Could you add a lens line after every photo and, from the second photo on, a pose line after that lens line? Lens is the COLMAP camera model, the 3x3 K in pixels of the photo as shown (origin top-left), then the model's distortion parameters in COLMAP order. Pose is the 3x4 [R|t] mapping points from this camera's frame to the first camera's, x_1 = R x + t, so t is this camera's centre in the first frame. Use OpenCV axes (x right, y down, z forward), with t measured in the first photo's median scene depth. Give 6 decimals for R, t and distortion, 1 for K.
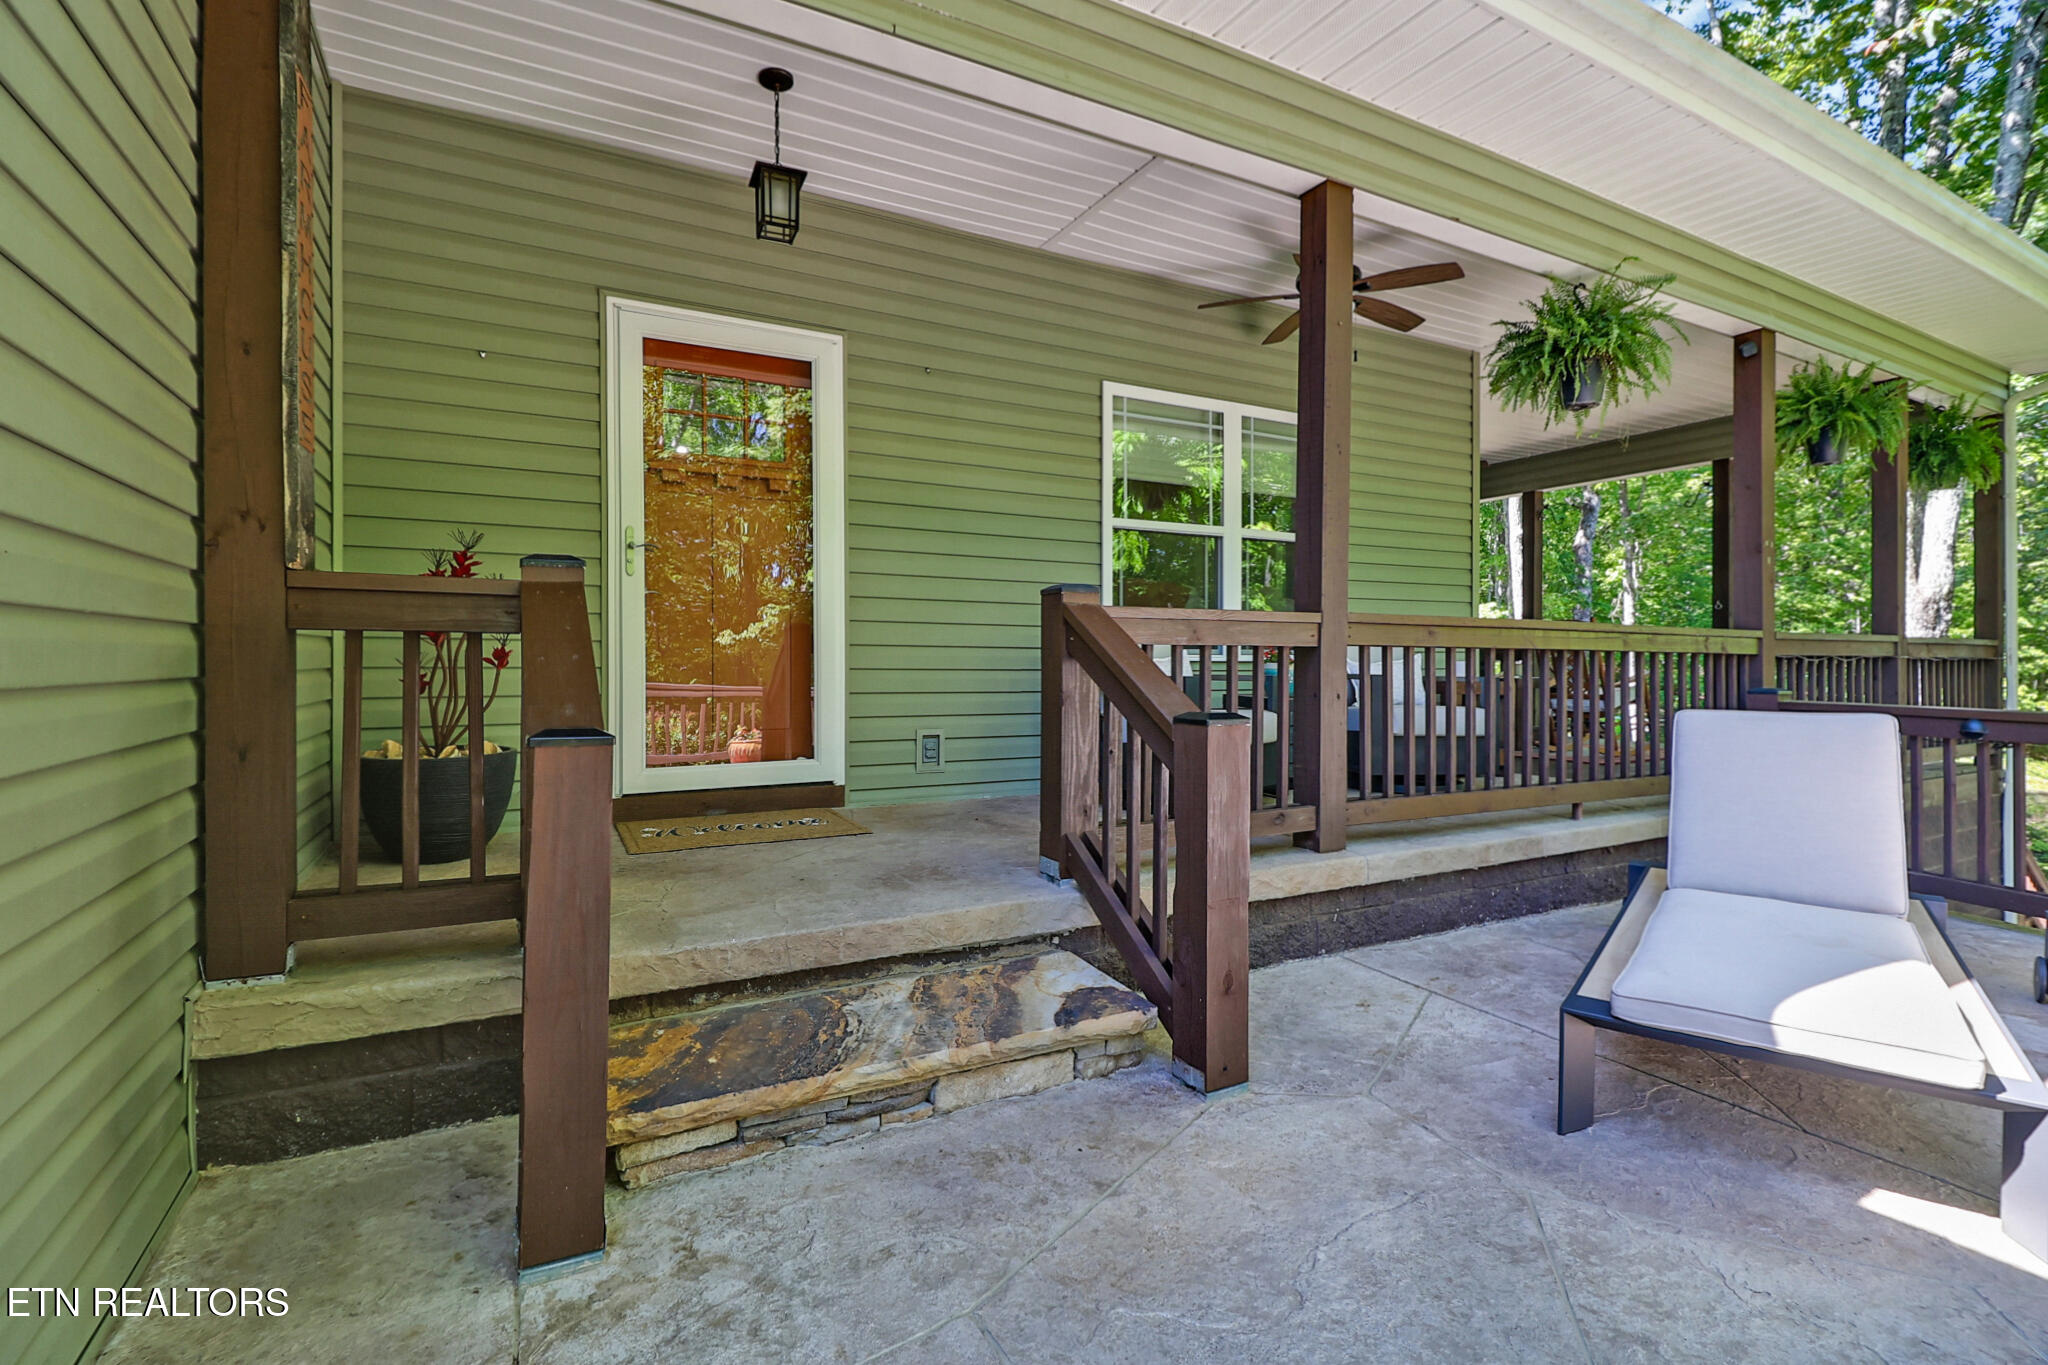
lens RADIAL K [[937.5, 0, 1006.0], [0, 937.5, 661.8], [0, 0, 1]] dist [-0.012344, -0.001737]
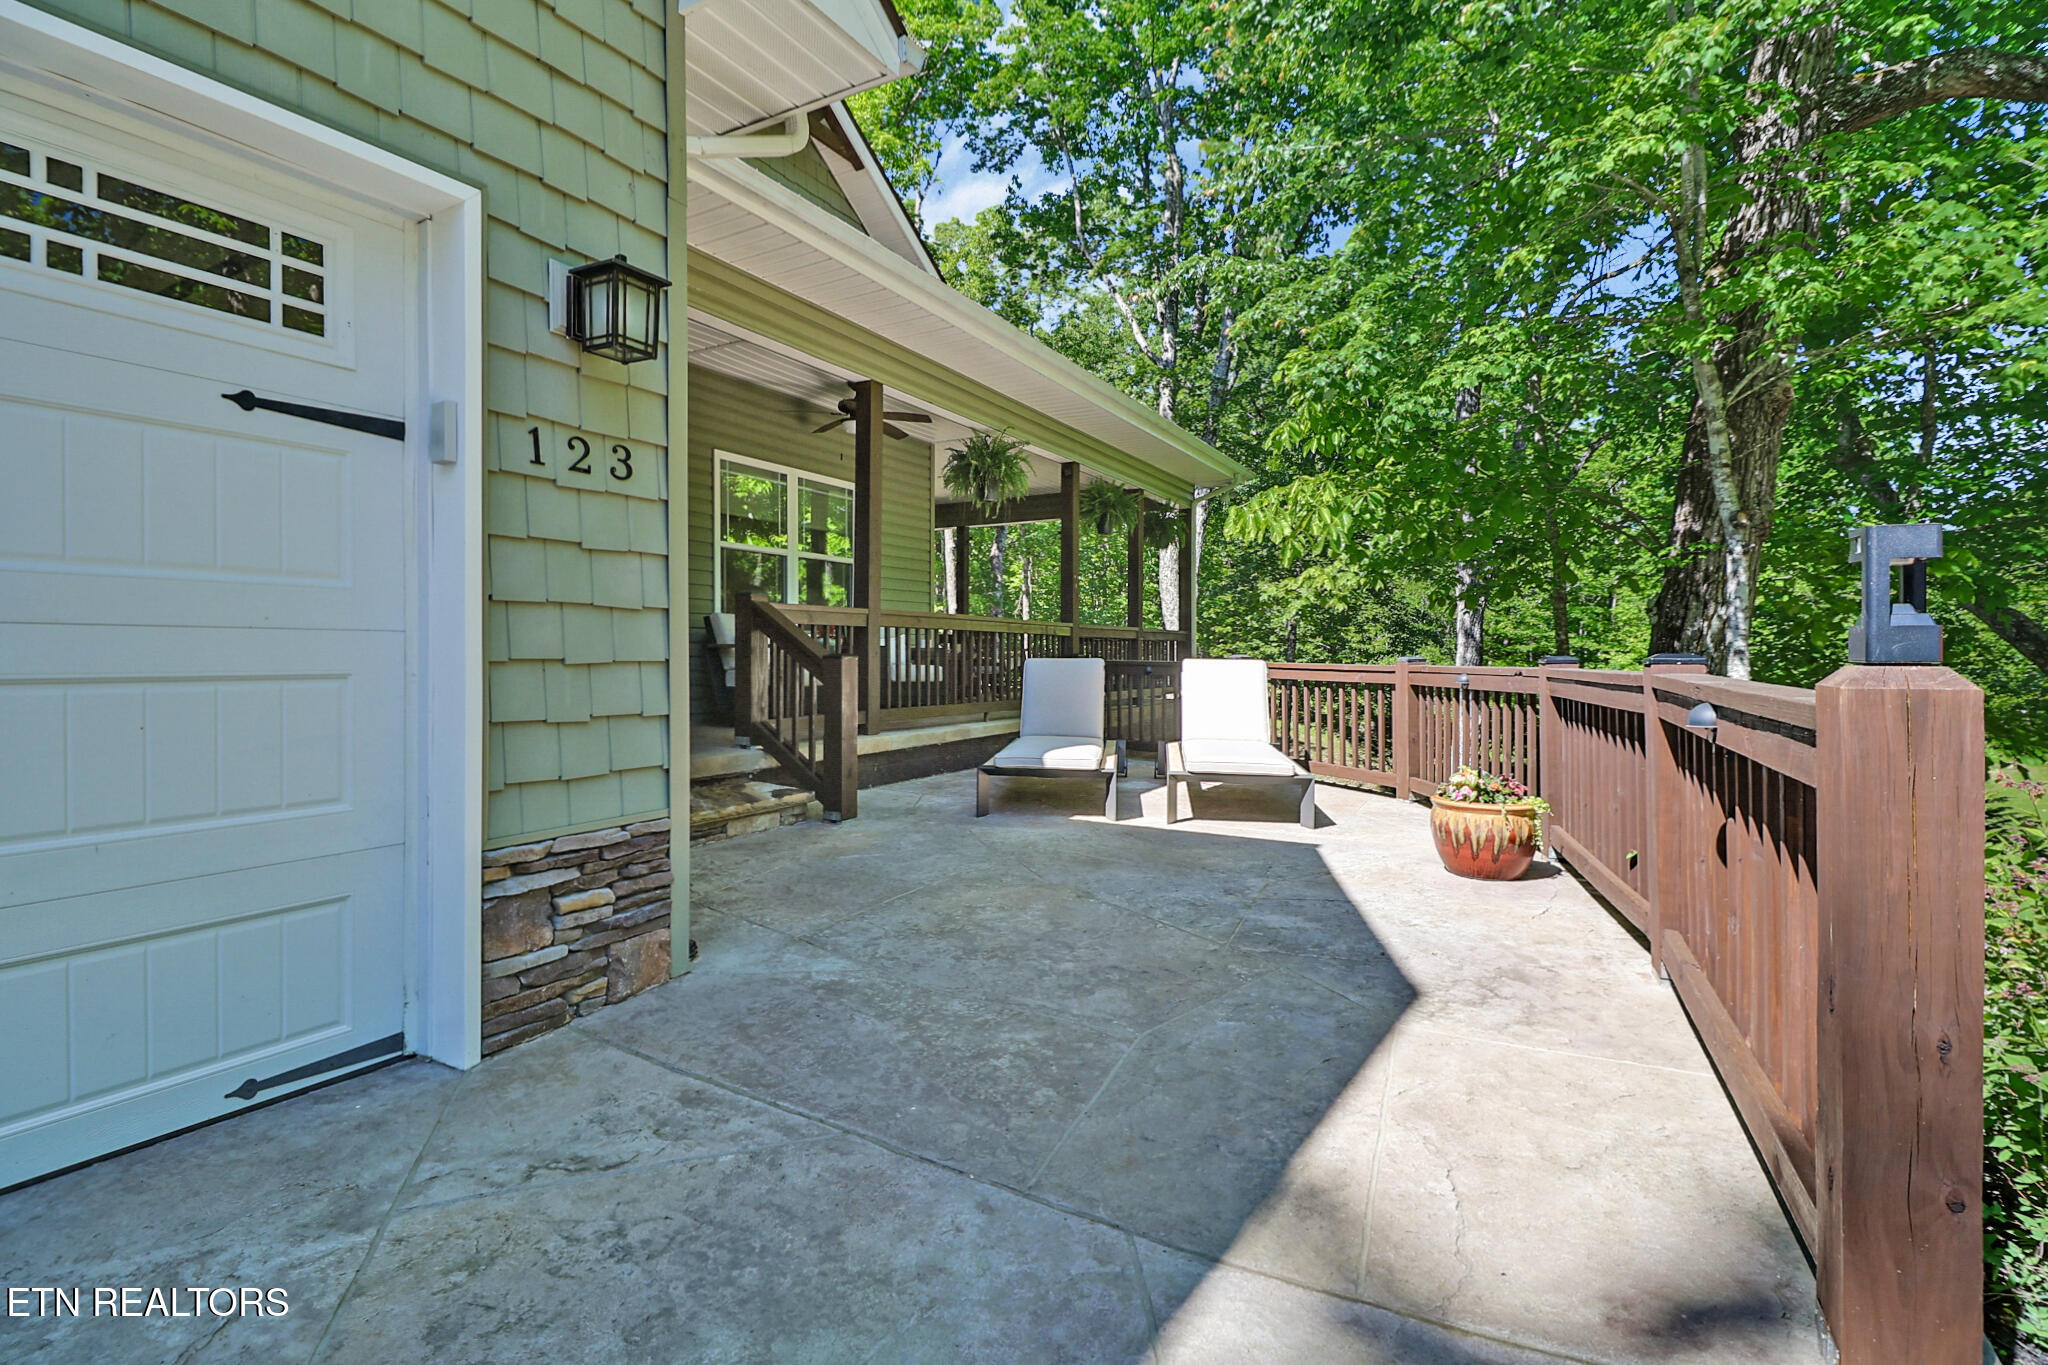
lens RADIAL K [[937.5, 0, 1022.8], [0, 937.5, 647.3], [0, 0, 1]] dist [-0.012344, -0.001737]
pose [[0.836309, 0.001242, 0.548257, -0.284650], [0.001622, 0.999987, -0.004740, 0.023316], [-0.548256, 0.004854, 0.836297, -0.488457]]
